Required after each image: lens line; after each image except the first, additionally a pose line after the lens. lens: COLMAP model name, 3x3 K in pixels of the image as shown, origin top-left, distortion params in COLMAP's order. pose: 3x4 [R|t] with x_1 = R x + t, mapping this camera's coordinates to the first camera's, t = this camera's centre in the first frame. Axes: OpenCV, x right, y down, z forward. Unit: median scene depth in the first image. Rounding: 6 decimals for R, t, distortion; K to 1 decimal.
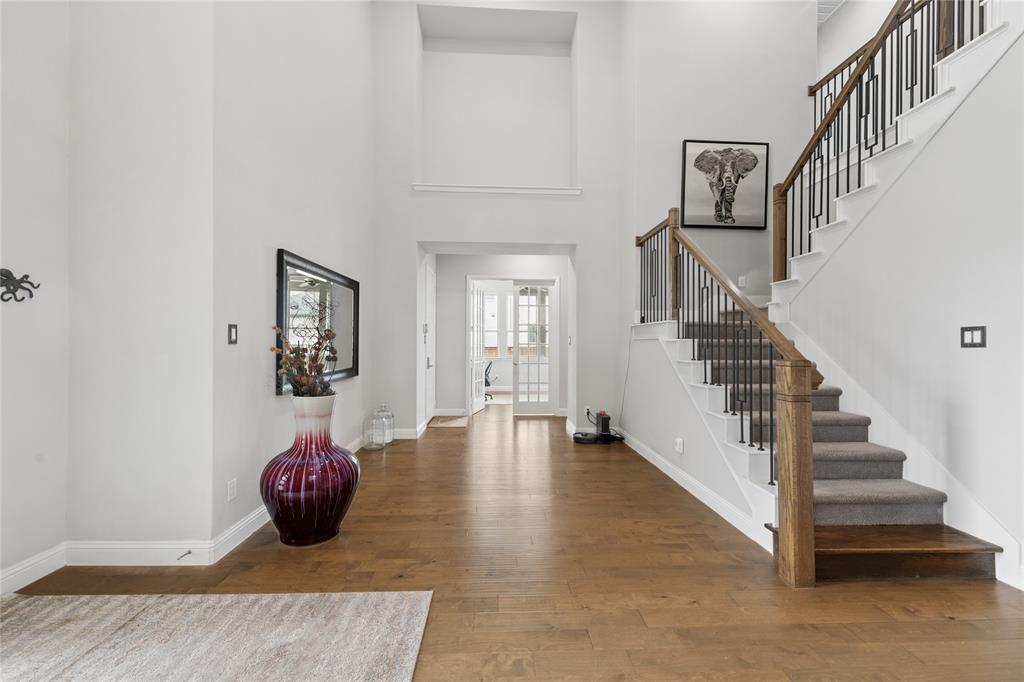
lens RADIAL K [[403.7, 0, 511.2], [0, 403.7, 339.4], [0, 0, 1]] dist [0.006604, 0.000027]
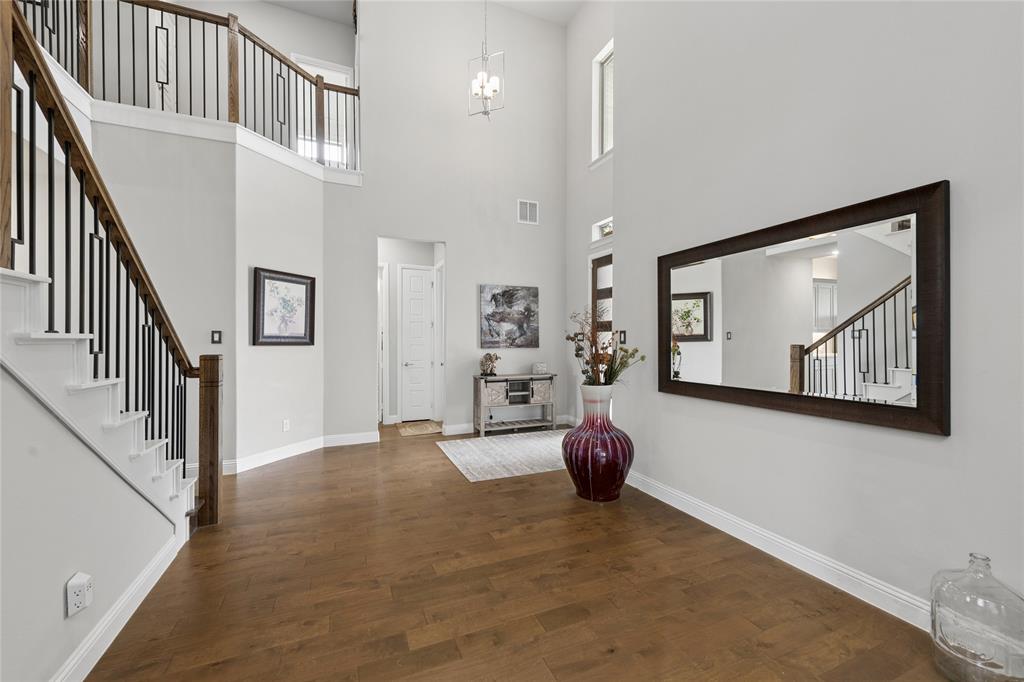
lens RADIAL K [[403.7, 0, 508.3], [0, 403.7, 339.0], [0, 0, 1]] dist [0.006604, 0.000027]
pose [[-0.936743, -0.010443, -0.349861, 0.224155], [-0.008220, 0.999936, -0.007837, 0.009184], [0.349920, -0.004465, -0.936769, 2.204083]]
